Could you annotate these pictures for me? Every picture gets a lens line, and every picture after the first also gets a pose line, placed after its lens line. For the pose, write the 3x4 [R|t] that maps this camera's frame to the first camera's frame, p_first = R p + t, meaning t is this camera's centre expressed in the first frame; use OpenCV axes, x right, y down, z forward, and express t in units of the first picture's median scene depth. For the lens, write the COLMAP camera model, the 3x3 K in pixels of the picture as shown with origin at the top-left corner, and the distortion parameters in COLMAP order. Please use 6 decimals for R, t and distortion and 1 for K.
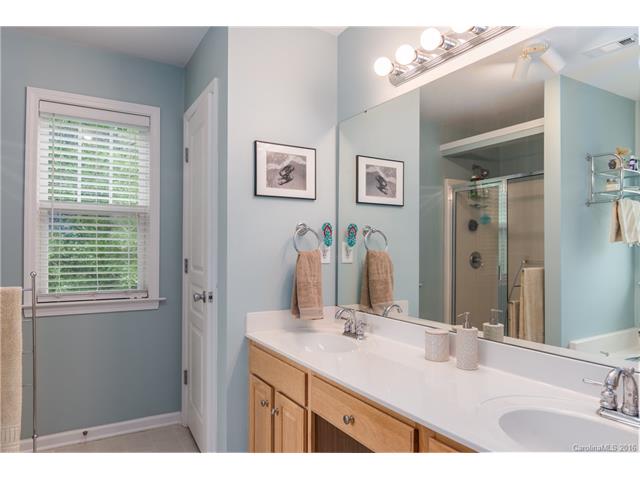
lens RADIAL K [[425.6, 0, 317.3], [0, 425.6, 240.3], [0, 0, 1]] dist [-0.007797, -0.009640]
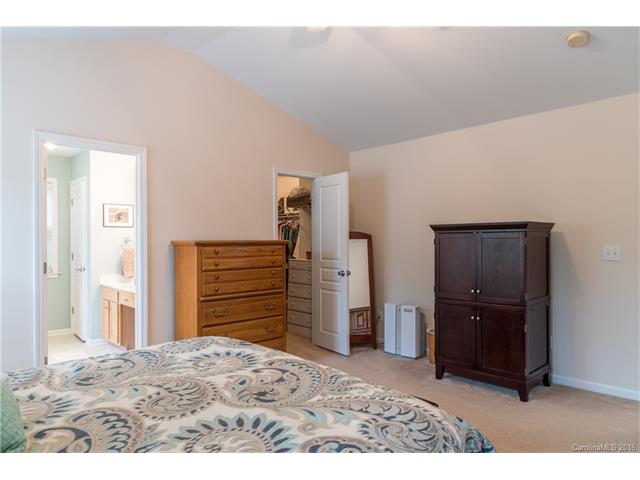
lens RADIAL K [[425.6, 0, 324.5], [0, 425.6, 242.7], [0, 0, 1]] dist [-0.007797, -0.009640]
pose [[0.972949, -0.004381, 0.230977, 0.494005], [-0.001533, 0.999676, 0.025417, -0.073089], [-0.231014, -0.025083, 0.972627, -1.558410]]
